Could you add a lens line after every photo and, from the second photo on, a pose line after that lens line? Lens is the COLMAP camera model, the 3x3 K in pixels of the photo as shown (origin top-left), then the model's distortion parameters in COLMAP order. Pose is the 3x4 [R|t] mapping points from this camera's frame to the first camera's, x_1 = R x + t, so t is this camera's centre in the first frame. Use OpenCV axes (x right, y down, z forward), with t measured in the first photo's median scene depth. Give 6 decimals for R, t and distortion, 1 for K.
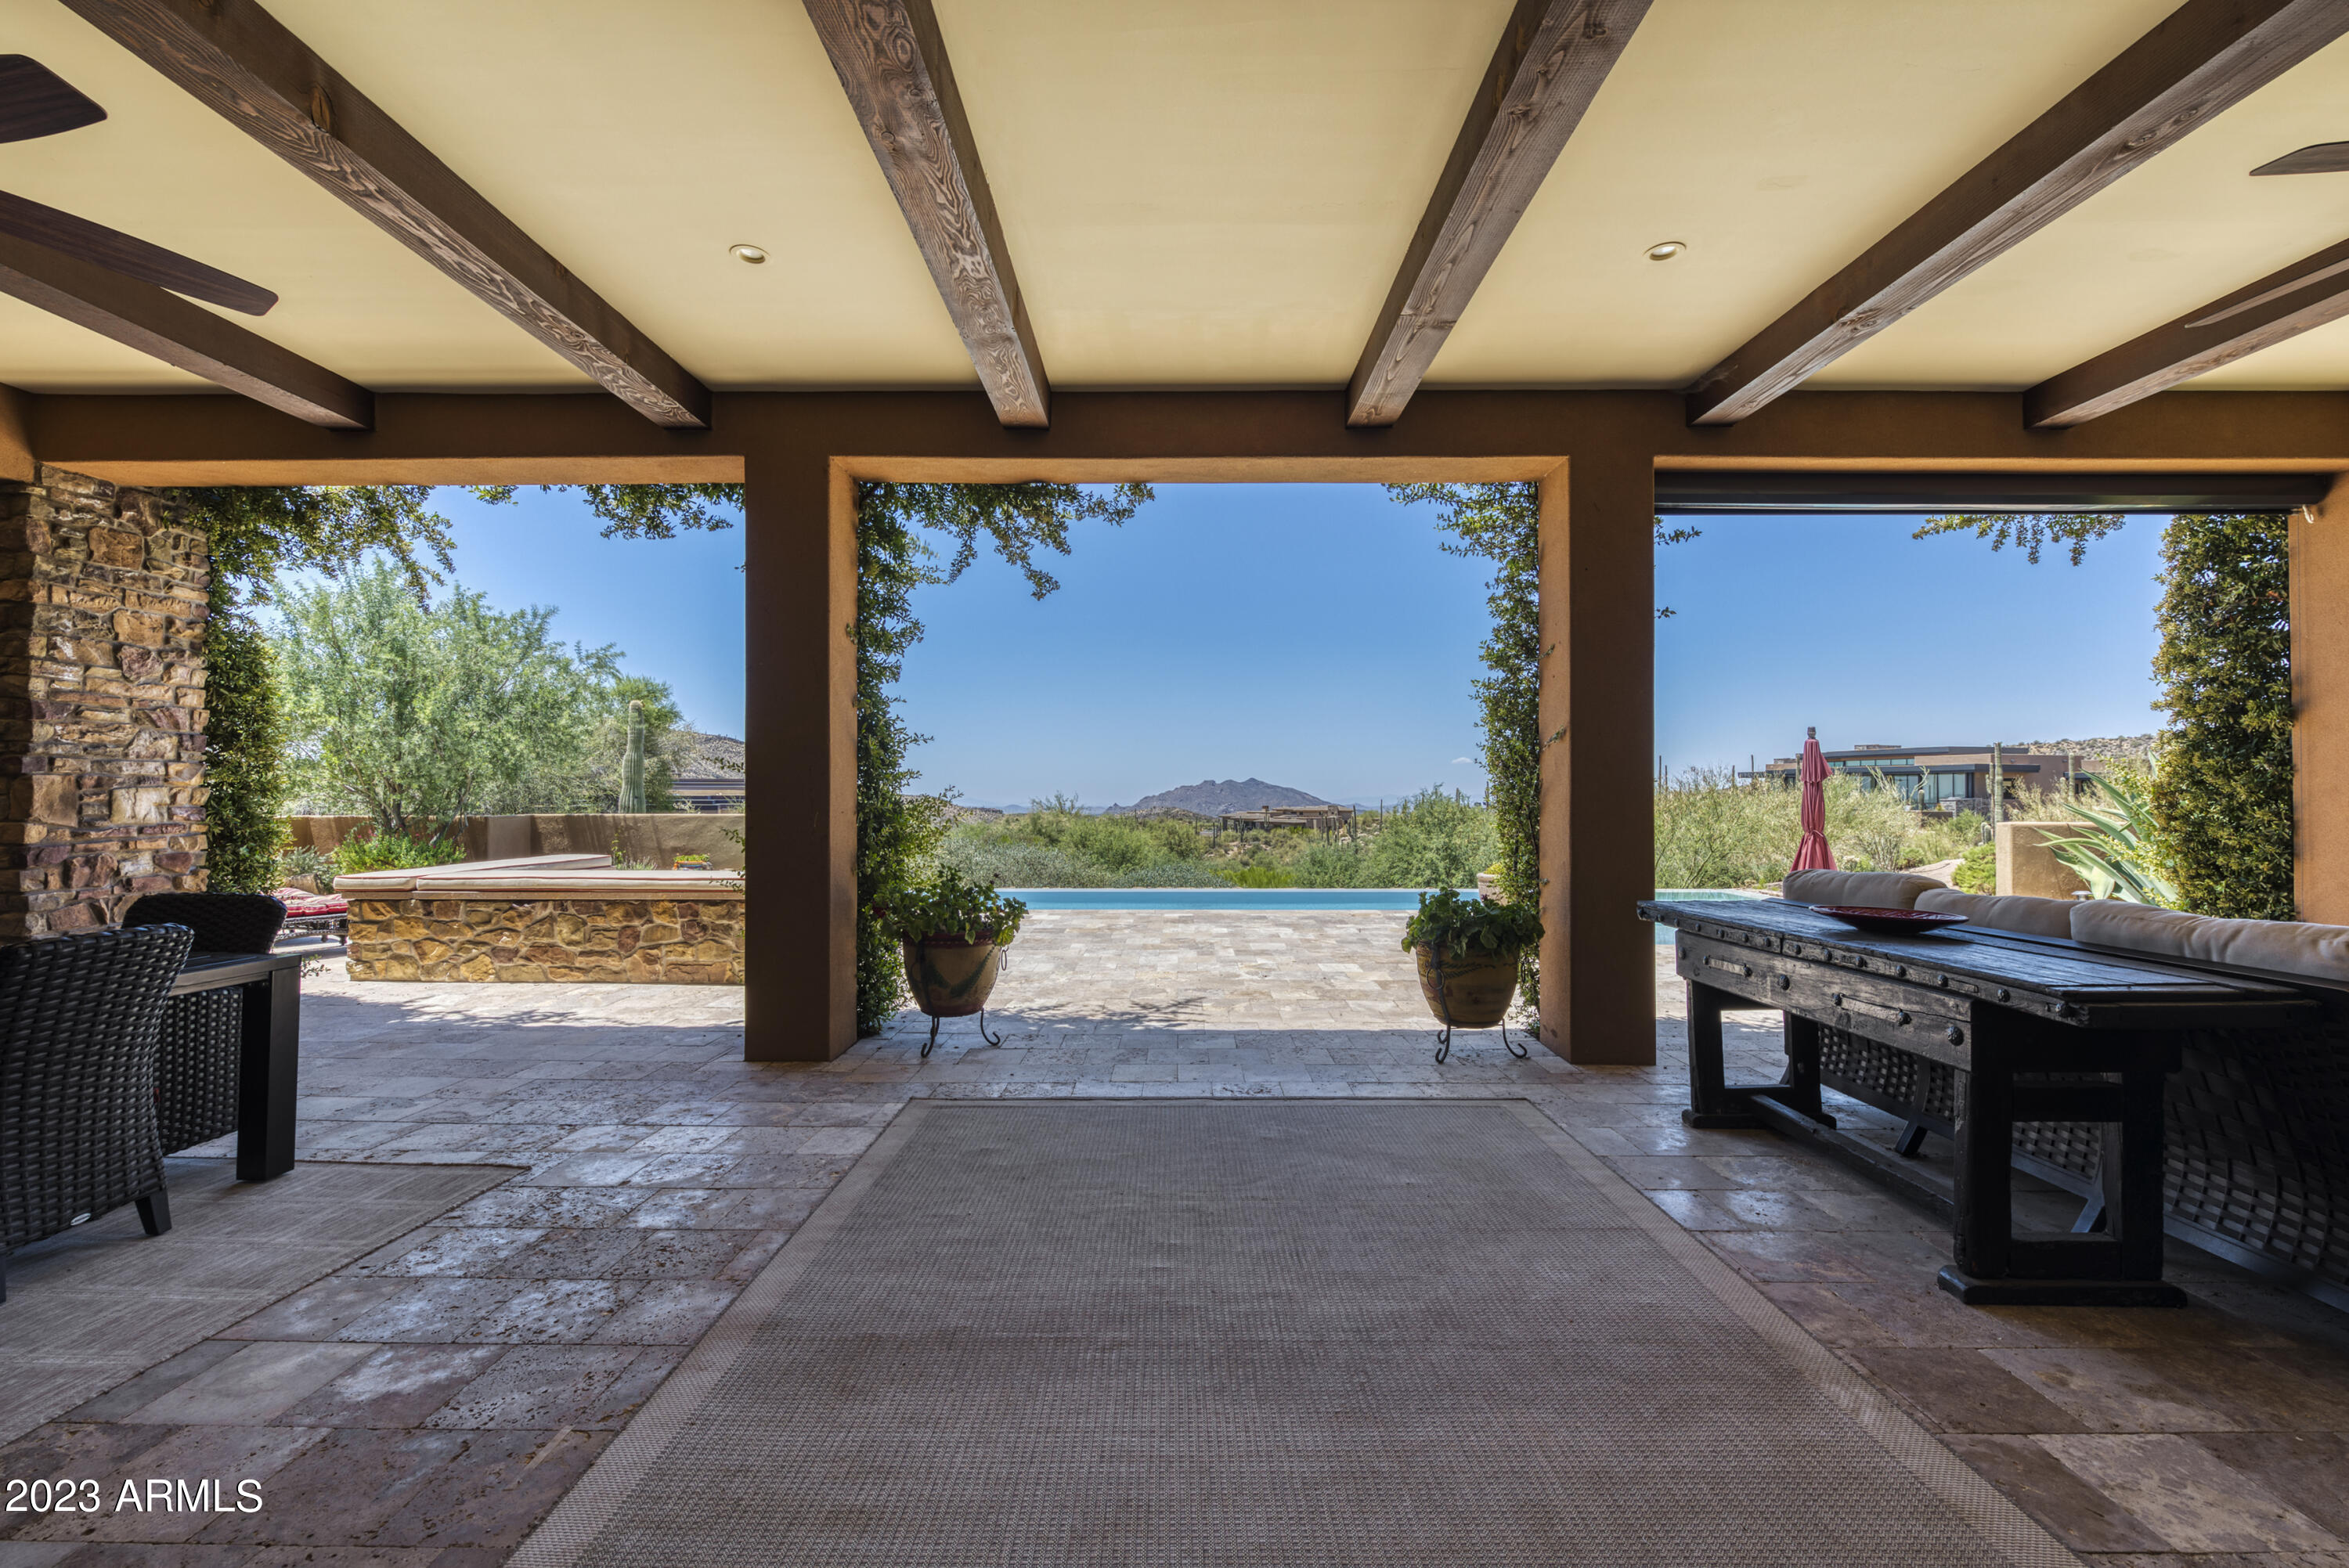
lens RADIAL K [[952.7, 0, 1162.3], [0, 952.7, 798.9], [0, 0, 1]] dist [-0.015485, 0.000012]
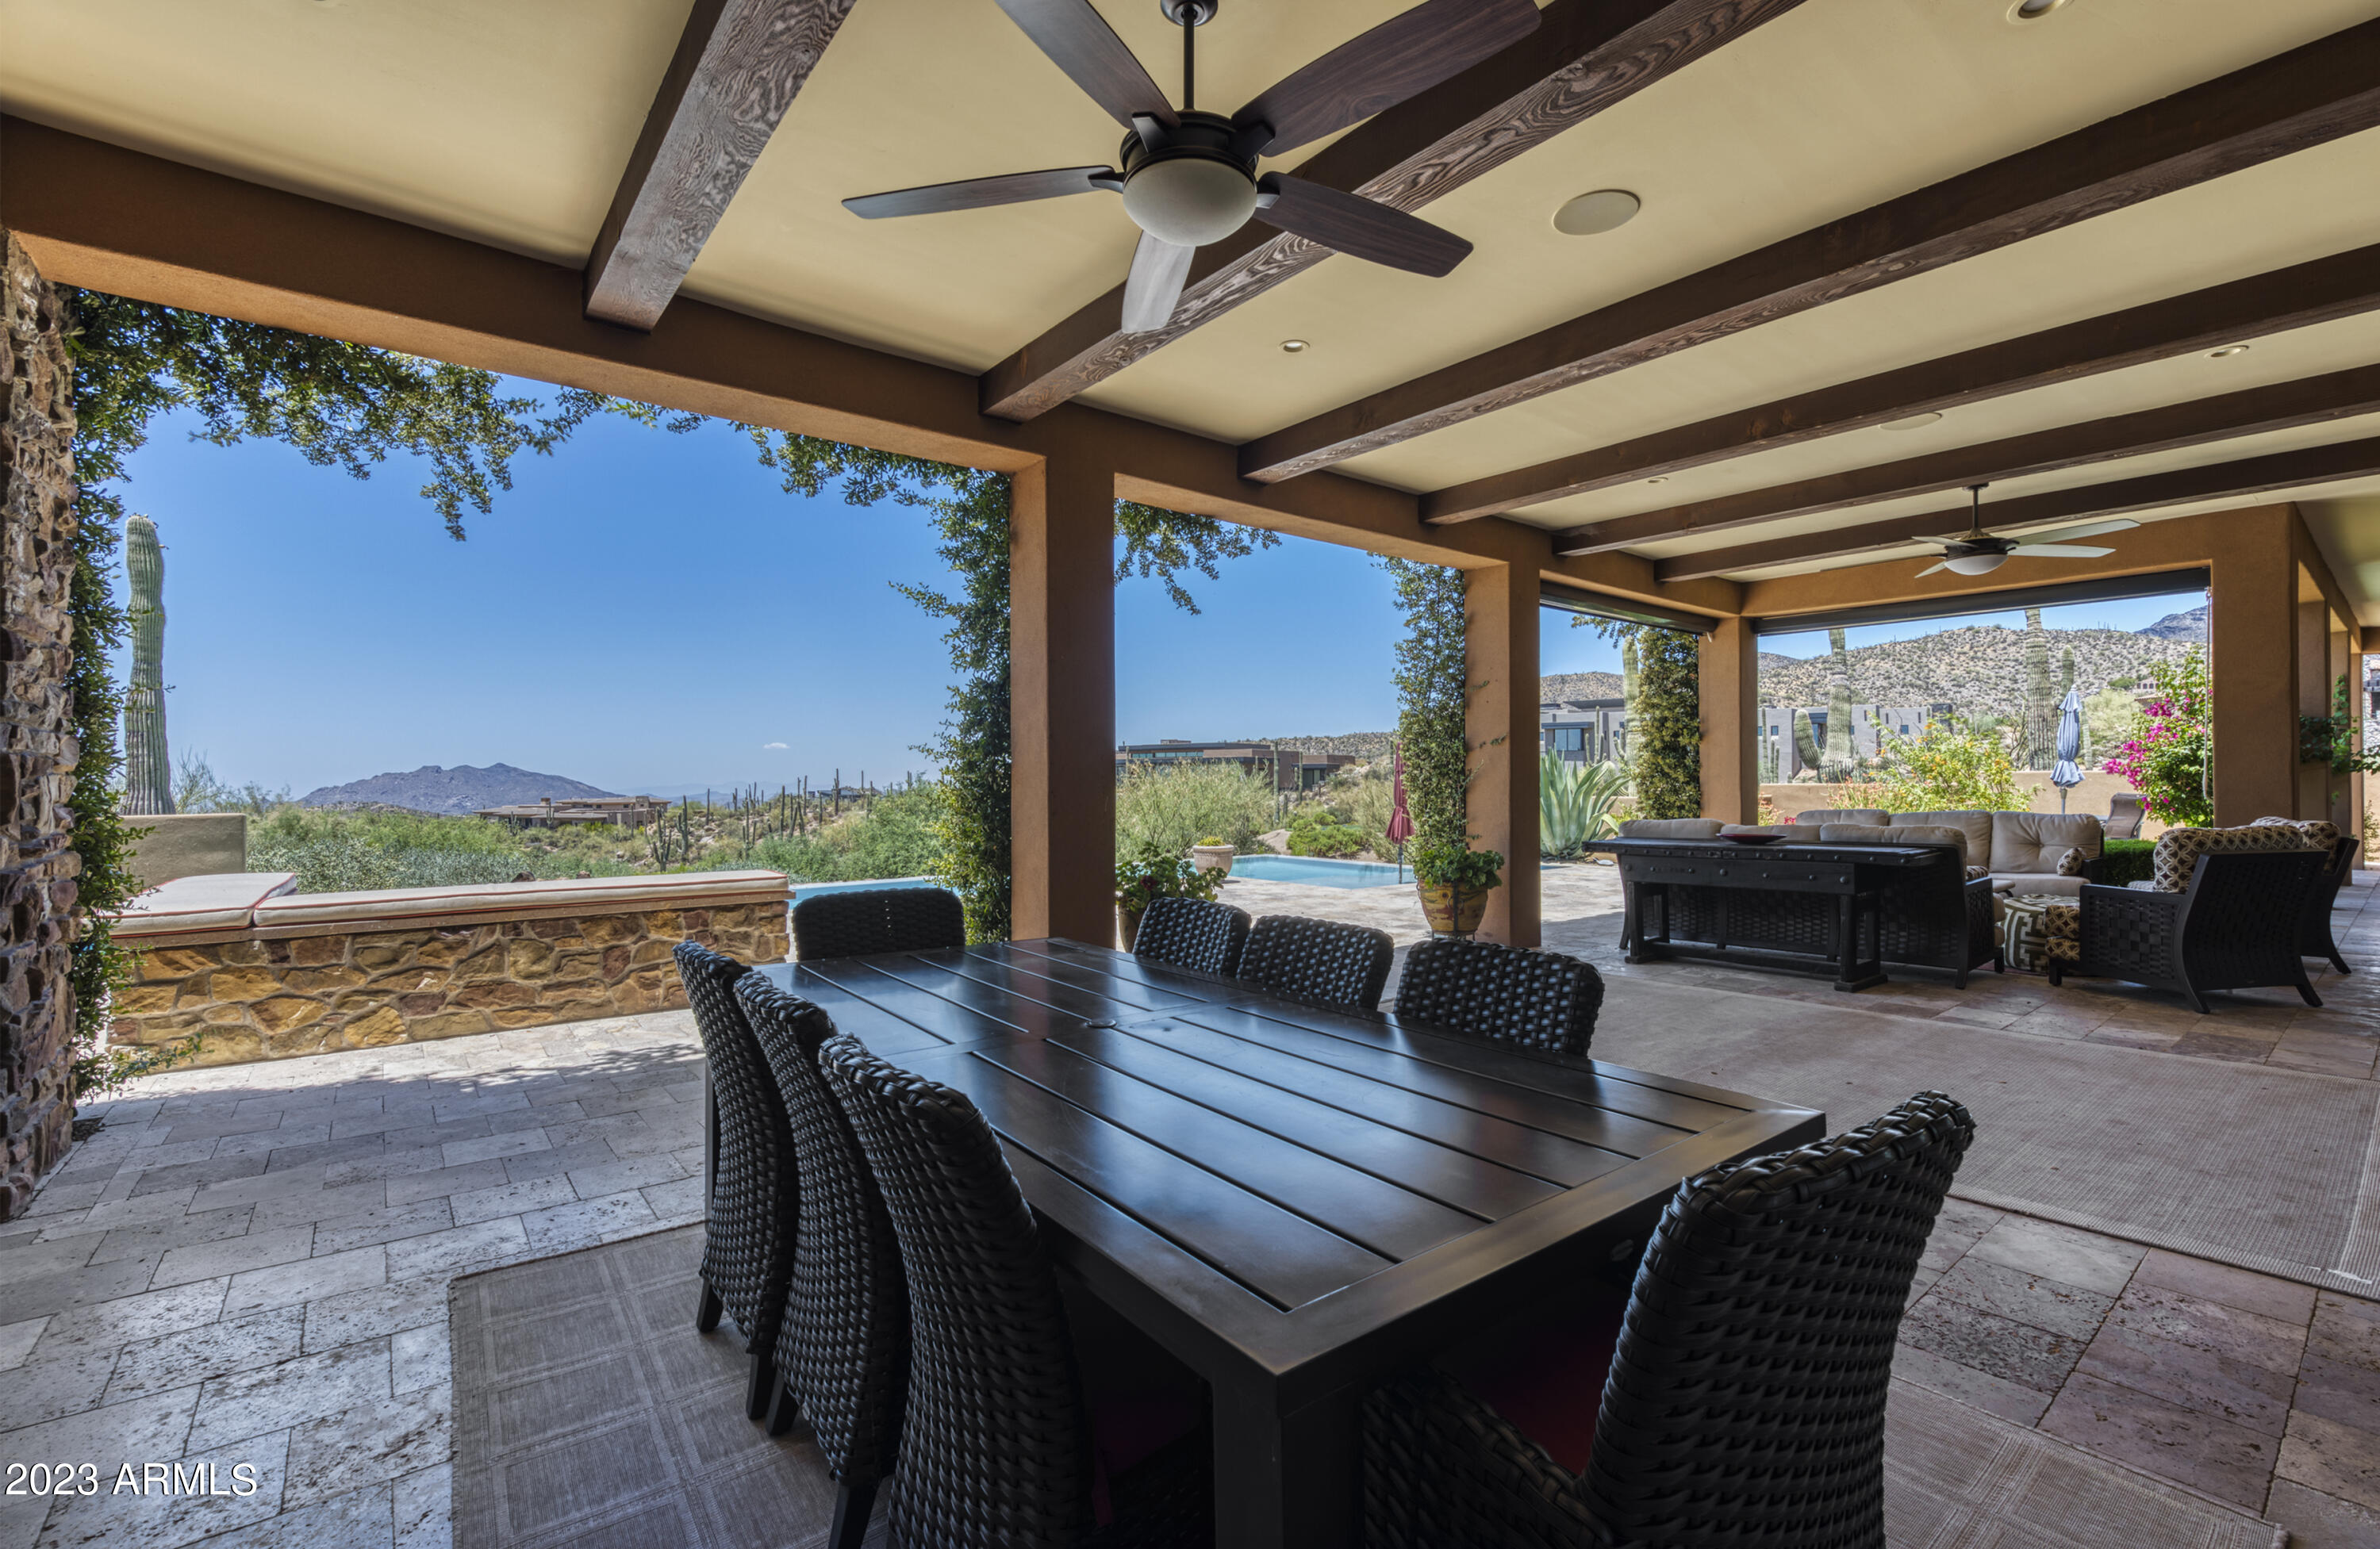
lens RADIAL K [[1029.5, 0, 1195.6], [0, 1029.5, 832.5], [0, 0, 1]] dist [-0.001398, -0.000378]
pose [[0.771966, -0.033228, 0.634794, -0.735615], [0.005308, 0.998935, 0.045833, -0.000548], [-0.635641, -0.032012, 0.771321, 0.008933]]
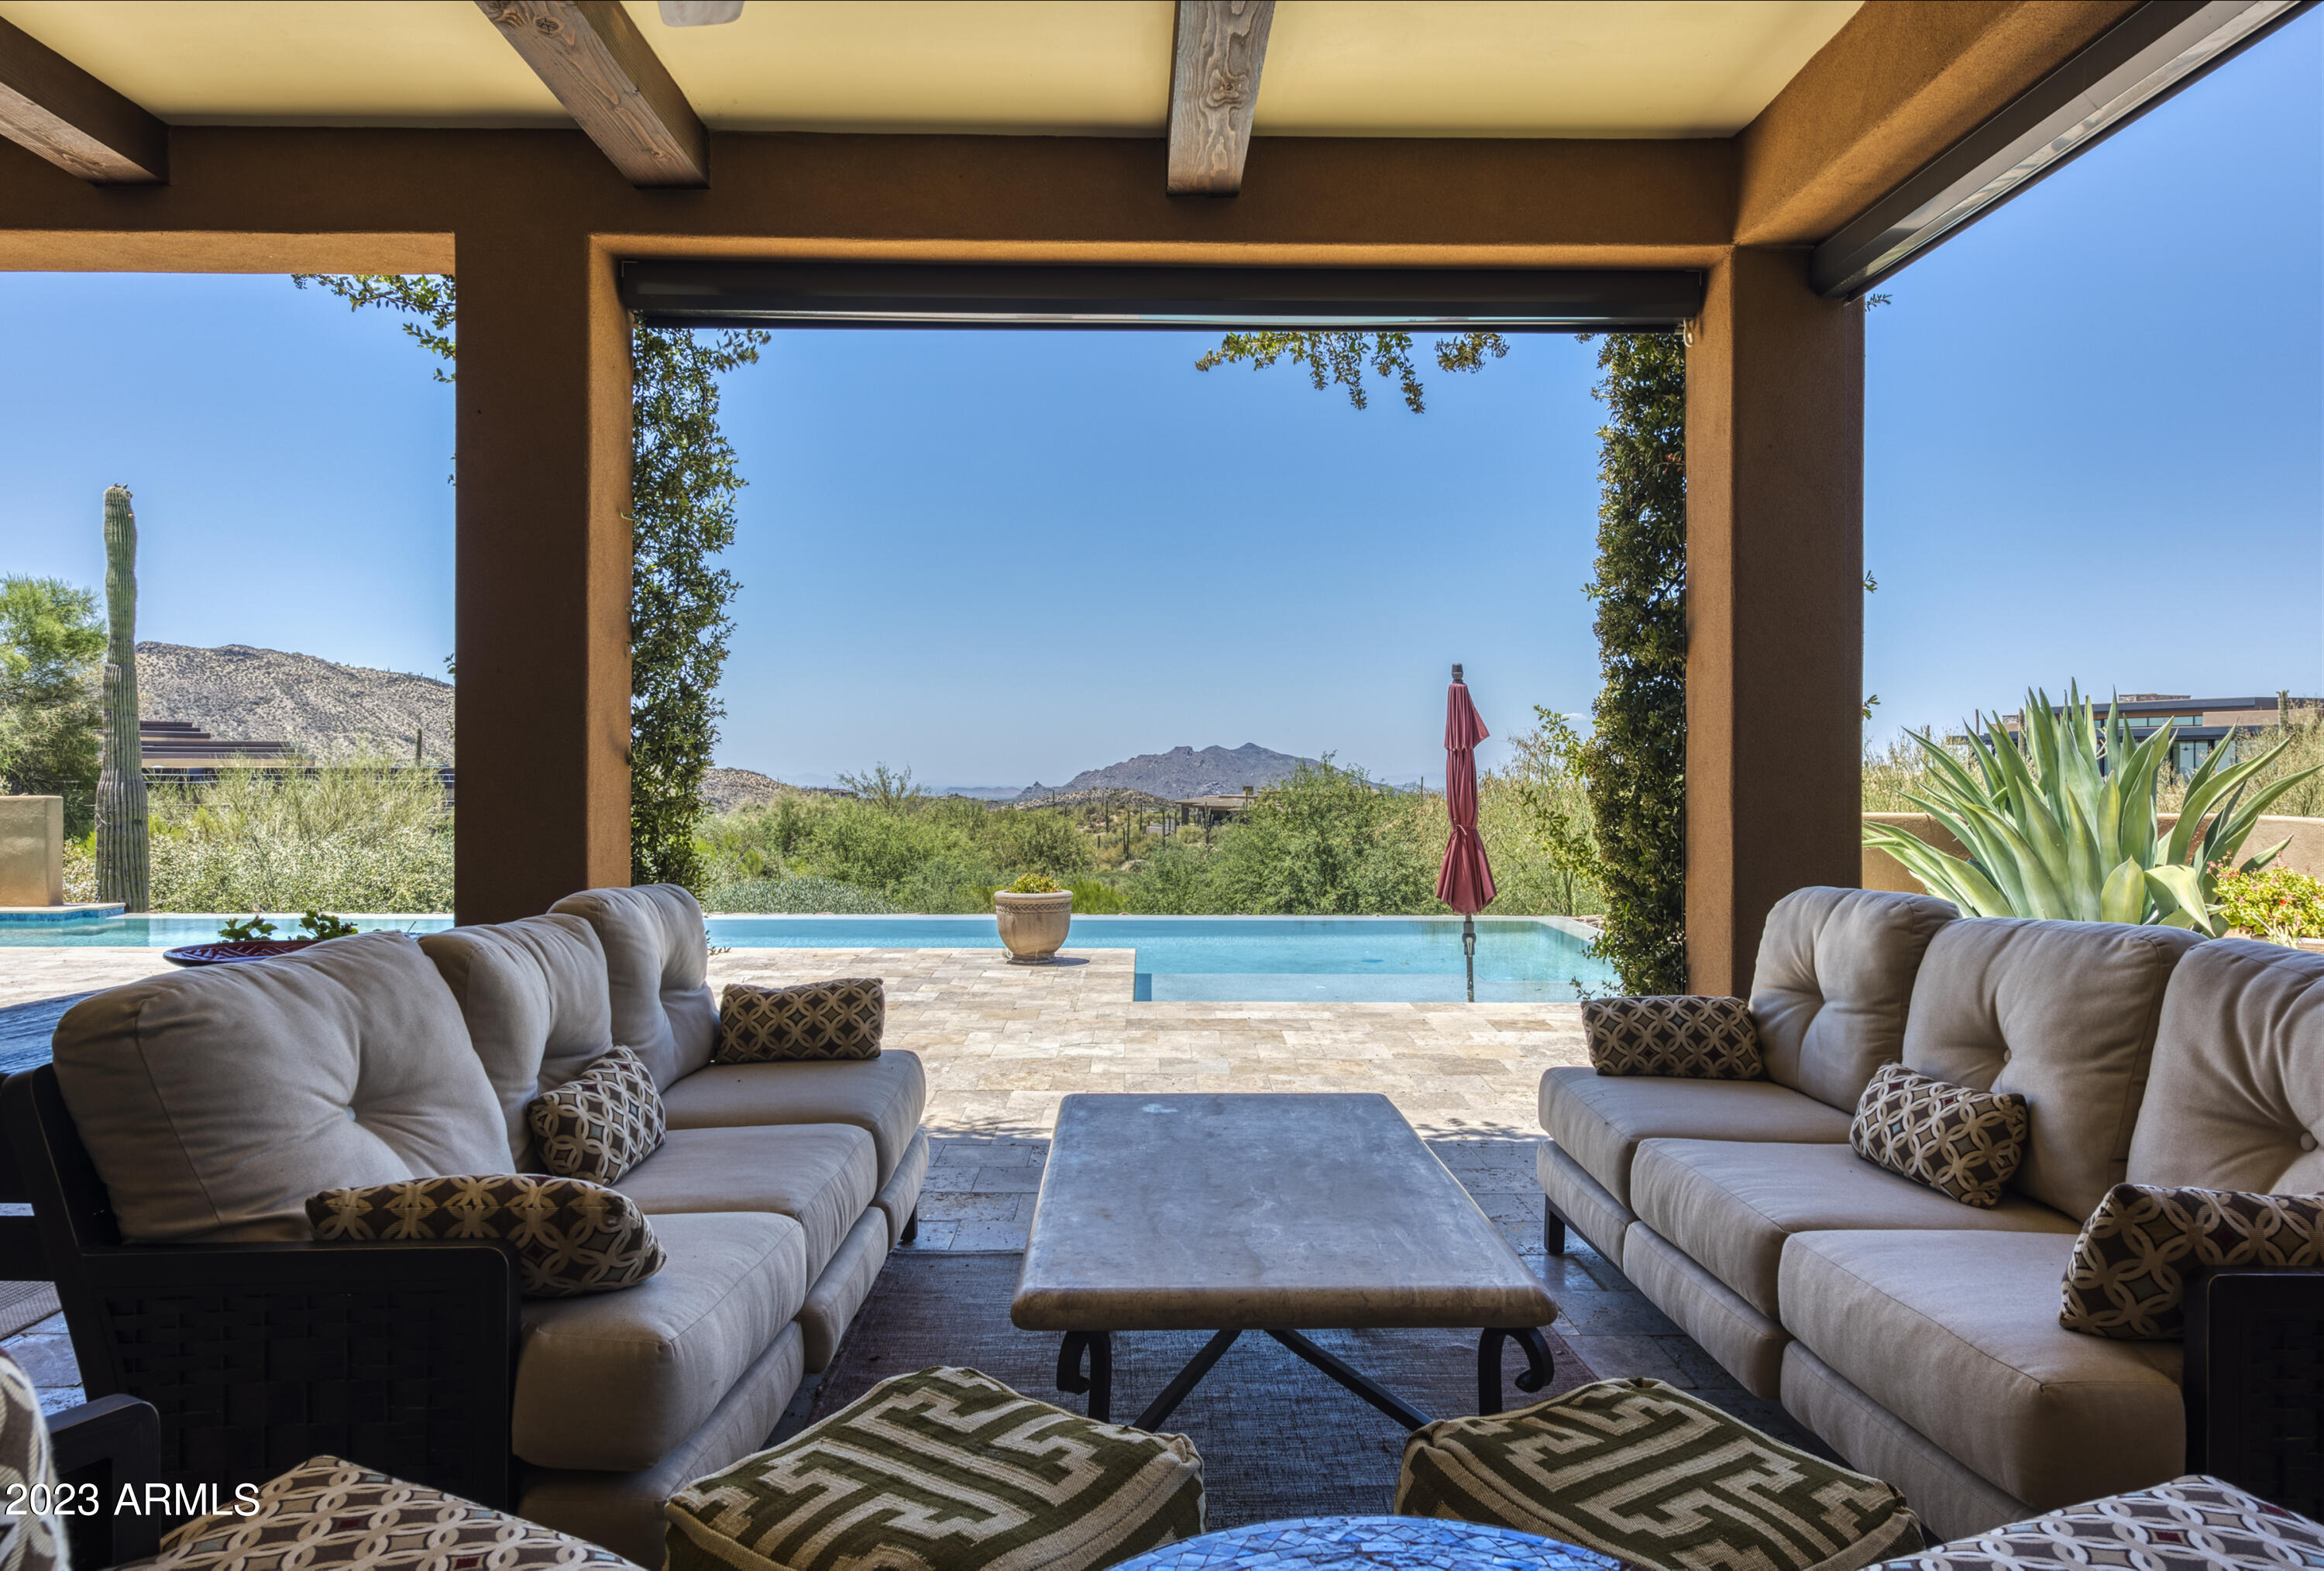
lens RADIAL K [[1477.6, 0, 1162.0], [0, 1477.6, 785.5], [0, 0, 1]] dist [0.003195, 0.000533]
pose [[0.999437, 0.001921, 0.033487, 0.689369], [-0.002152, 0.999974, 0.006846, 0.001196], [-0.033473, -0.006914, 0.999416, -0.010122]]
